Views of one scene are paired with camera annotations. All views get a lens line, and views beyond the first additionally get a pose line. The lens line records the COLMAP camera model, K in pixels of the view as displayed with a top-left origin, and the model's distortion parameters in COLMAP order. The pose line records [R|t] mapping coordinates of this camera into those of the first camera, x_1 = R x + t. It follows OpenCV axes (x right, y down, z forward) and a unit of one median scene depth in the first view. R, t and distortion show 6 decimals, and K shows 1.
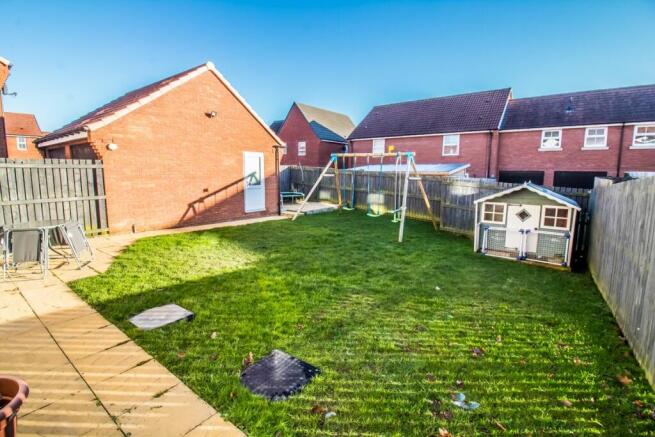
lens RADIAL K [[305.5, 0, 324.9], [0, 305.5, 211.6], [0, 0, 1]] dist [-0.021942, -0.000412]
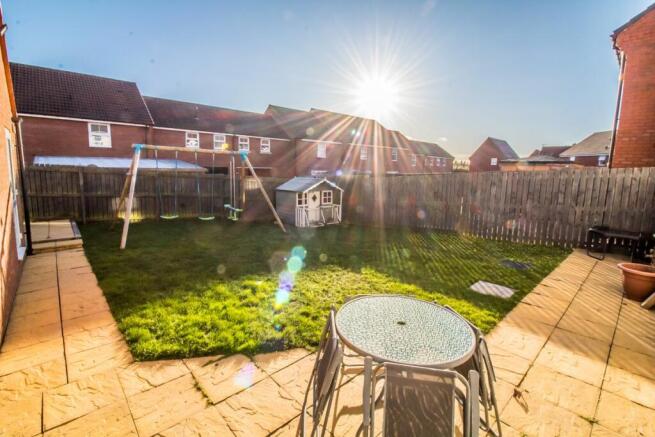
lens RADIAL K [[305.5, 0, 324.9], [0, 305.5, 211.6], [0, 0, 1]] dist [-0.021942, -0.000412]
pose [[0.171045, -0.136081, 0.975820, -0.866744], [0.112120, 0.986671, 0.117941, -0.098371], [-0.978863, 0.089236, 0.184023, 0.659262]]
